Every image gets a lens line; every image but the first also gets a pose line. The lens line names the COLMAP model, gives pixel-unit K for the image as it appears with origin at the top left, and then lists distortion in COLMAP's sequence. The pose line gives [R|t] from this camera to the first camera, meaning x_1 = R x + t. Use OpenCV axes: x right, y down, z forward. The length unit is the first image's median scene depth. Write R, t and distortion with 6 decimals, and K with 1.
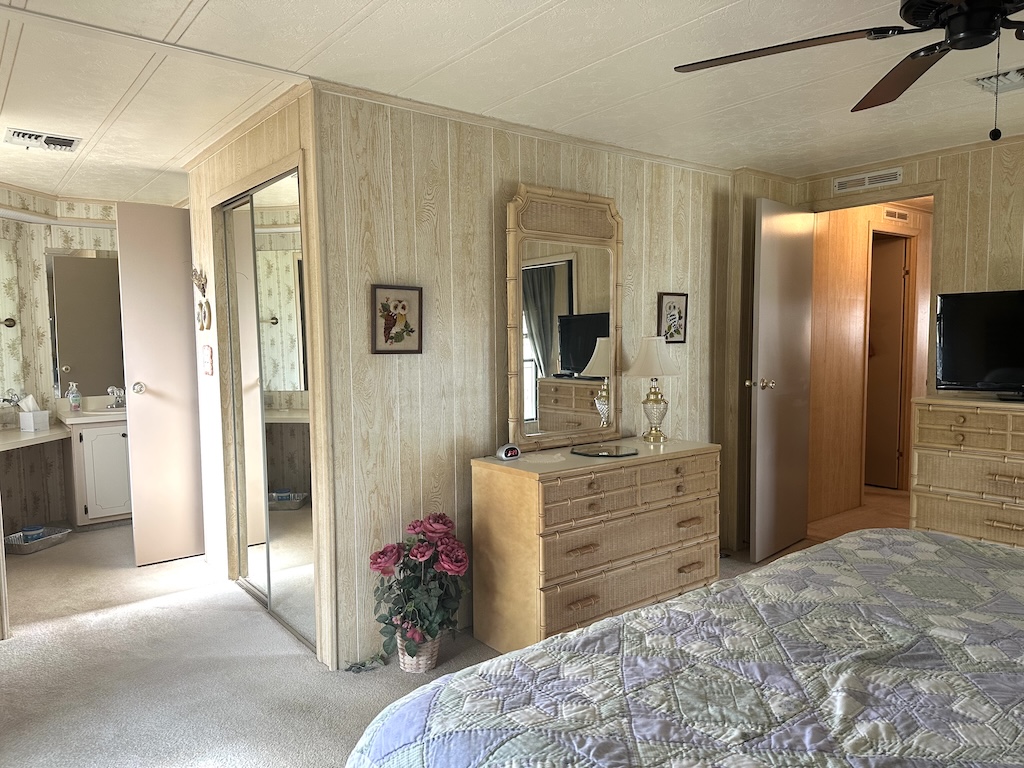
lens RADIAL K [[721.8, 0, 508.8], [0, 721.8, 386.5], [0, 0, 1]] dist [0.005964, 0.000002]
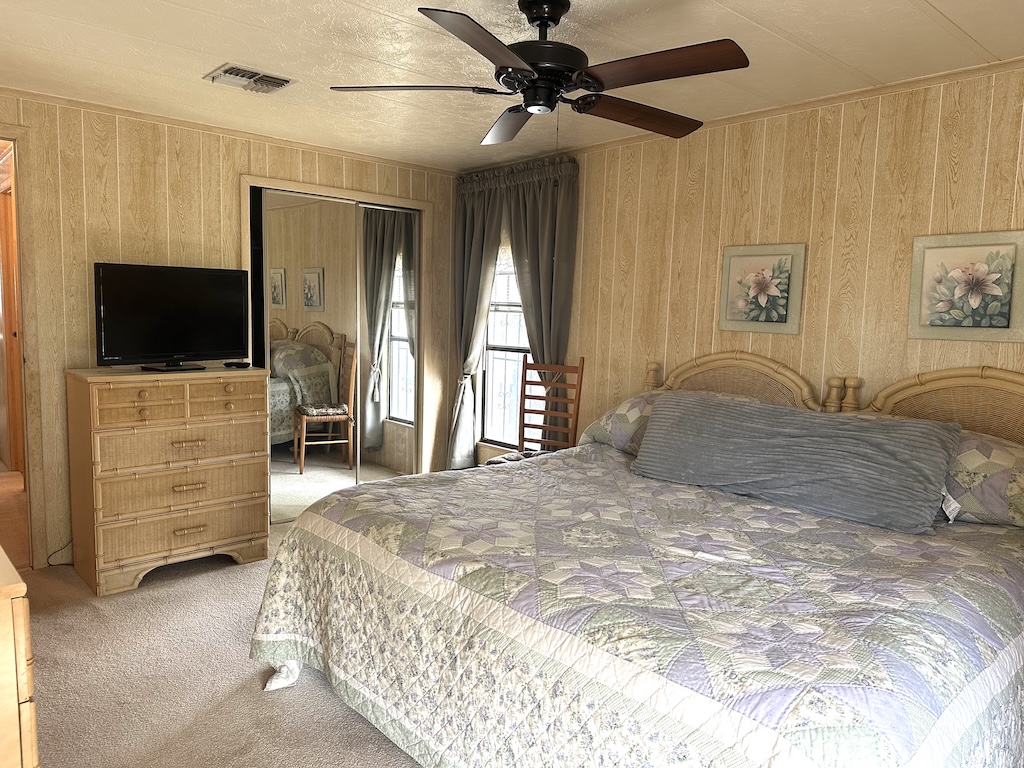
lens RADIAL K [[721.8, 0, 508.3], [0, 721.8, 386.0], [0, 0, 1]] dist [0.005964, 0.000002]
pose [[-0.059396, -0.091583, 0.994024, -0.360635], [0.052577, 0.994113, 0.094733, -0.030747], [-0.996849, 0.057890, -0.054231, 0.536856]]
